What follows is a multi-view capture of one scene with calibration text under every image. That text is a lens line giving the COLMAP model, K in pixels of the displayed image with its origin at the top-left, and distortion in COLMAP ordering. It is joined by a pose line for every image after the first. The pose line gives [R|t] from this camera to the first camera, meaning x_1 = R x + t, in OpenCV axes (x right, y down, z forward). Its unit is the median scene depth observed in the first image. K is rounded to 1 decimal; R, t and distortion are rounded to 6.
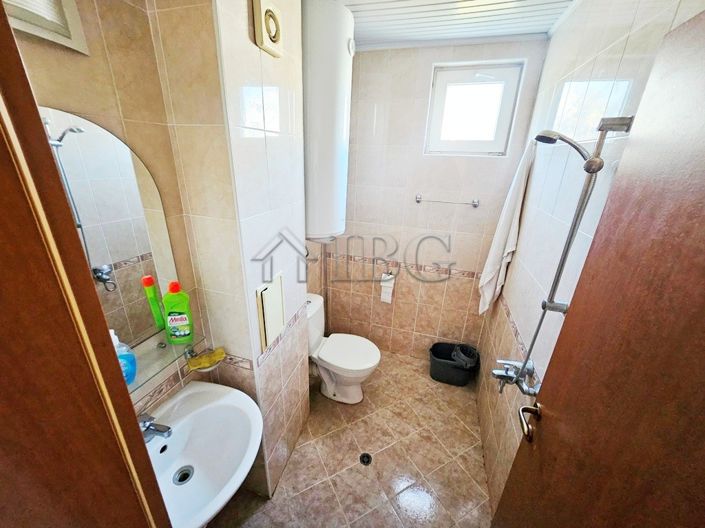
lens RADIAL K [[273.6, 0, 346.5], [0, 273.6, 262.9], [0, 0, 1]] dist [-0.002295, -0.000054]
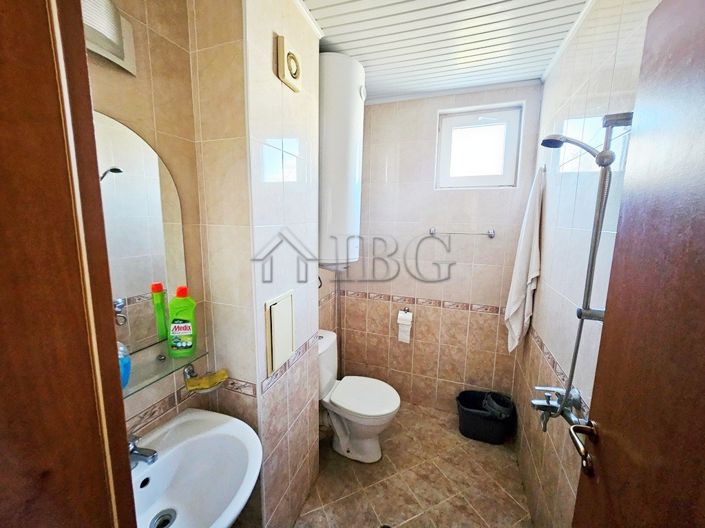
lens RADIAL K [[277.9, 0, 348.9], [0, 277.9, 260.6], [0, 0, 1]] dist [-0.002852, -0.000251]
pose [[0.998848, -0.009227, -0.047098, 0.006414], [-0.001093, 0.976719, -0.214520, 0.108534], [0.047981, 0.214324, 0.975583, 0.022633]]
